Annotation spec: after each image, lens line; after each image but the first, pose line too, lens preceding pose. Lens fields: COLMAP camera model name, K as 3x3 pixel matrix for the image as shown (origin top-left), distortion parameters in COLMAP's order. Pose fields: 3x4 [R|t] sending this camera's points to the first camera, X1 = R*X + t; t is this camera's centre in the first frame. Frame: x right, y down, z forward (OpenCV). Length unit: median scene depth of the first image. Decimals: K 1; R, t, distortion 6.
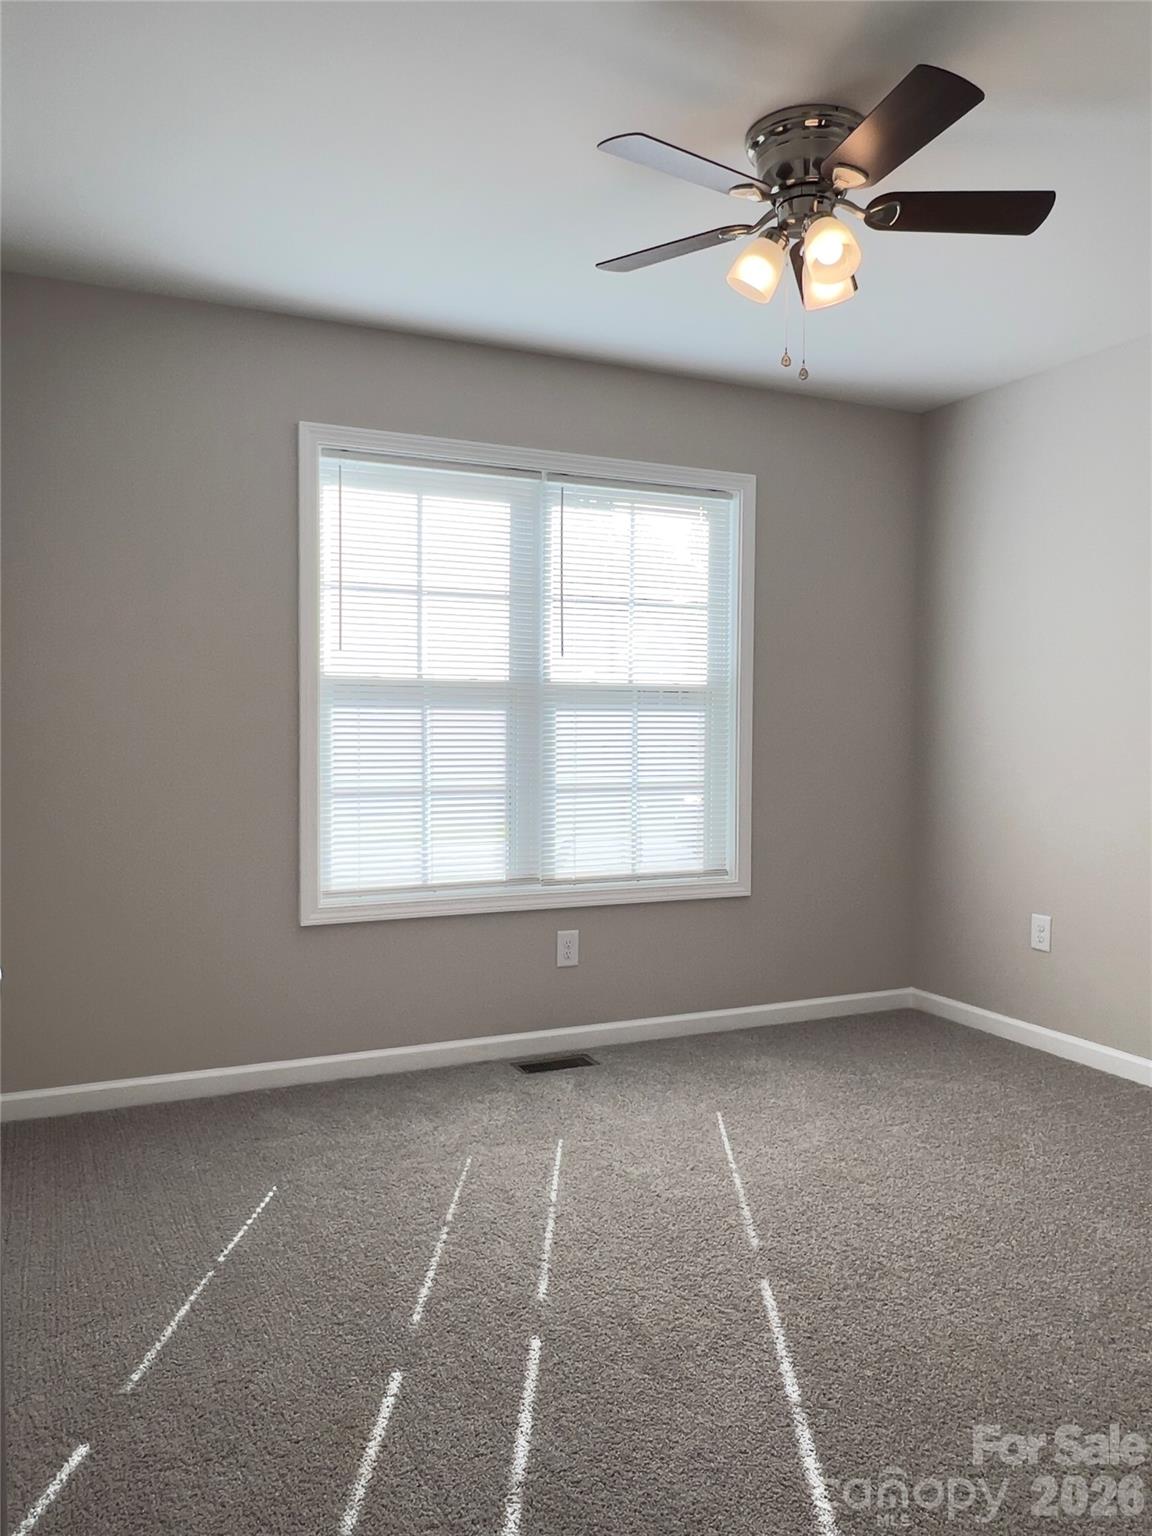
lens RADIAL K [[978.7, 0, 576.0], [0, 978.7, 768.0], [0, 0, 1]] dist [0.004144, 0.000097]
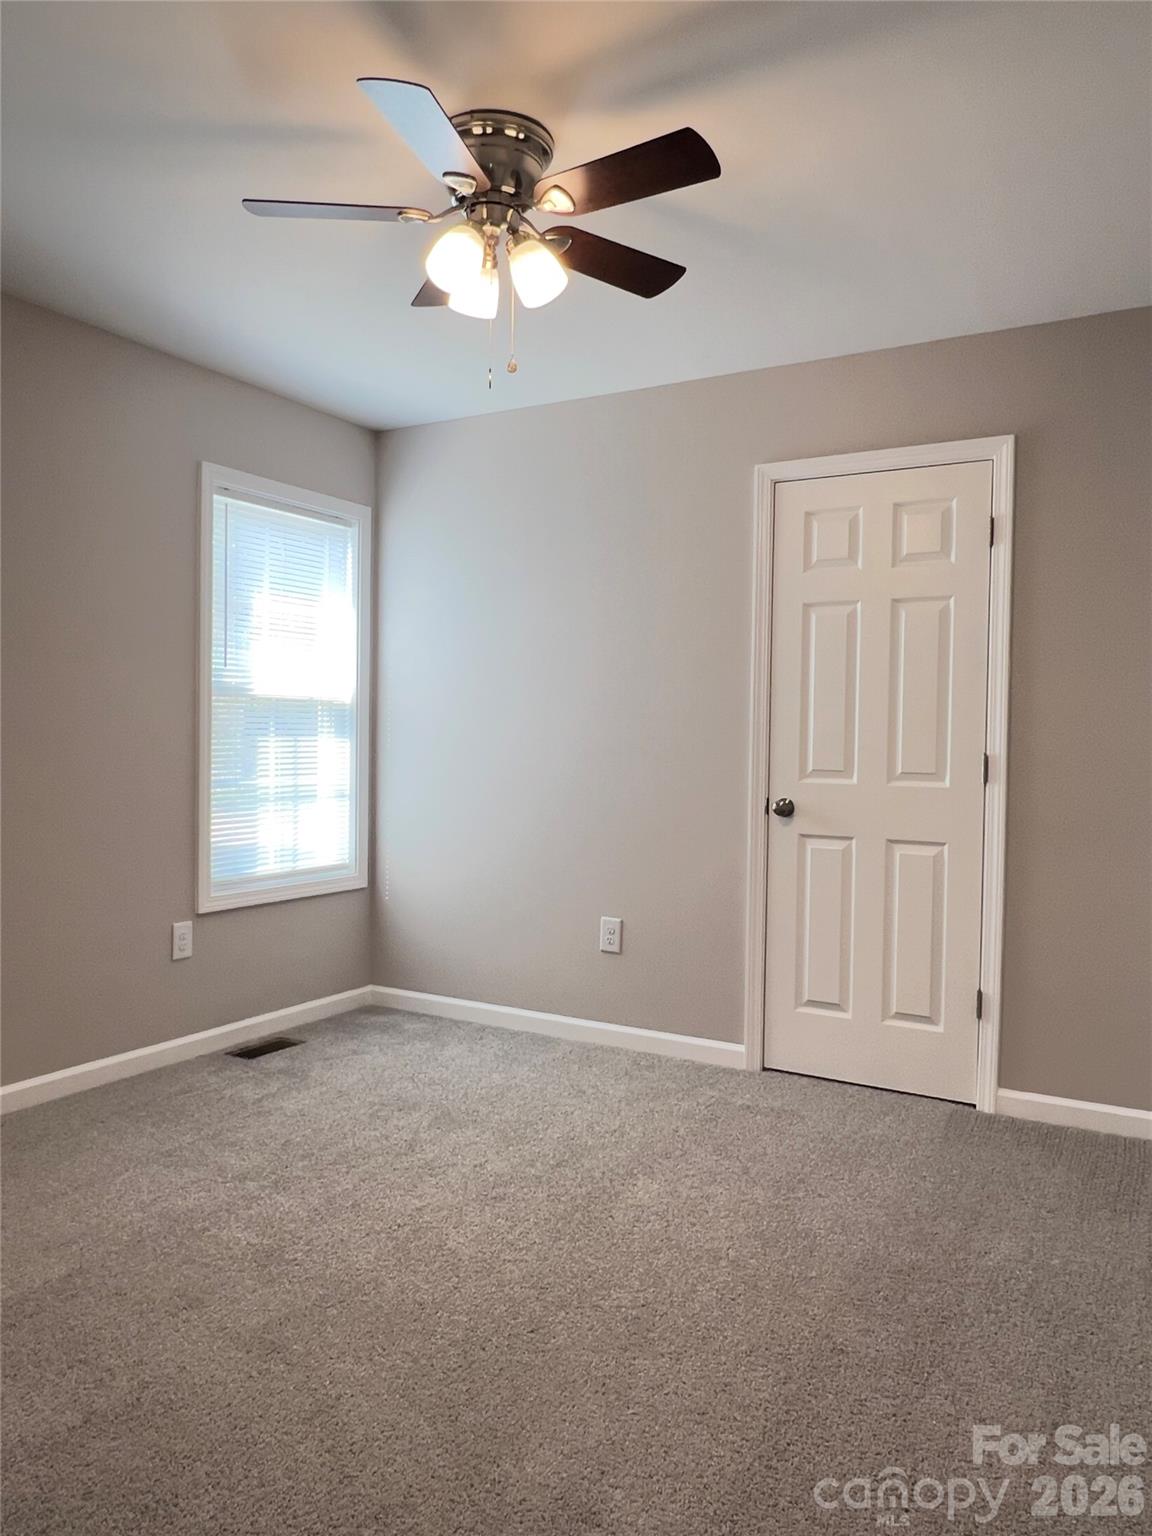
lens RADIAL K [[1127.1, 0, 576.0], [0, 1127.1, 768.0], [0, 0, 1]] dist [0.001172, -0.004910]
pose [[0.793977, -0.010552, 0.607856, -0.502101], [0.015691, 0.999872, -0.003137, 0.004965], [-0.607745, 0.012029, 0.794041, -0.192931]]
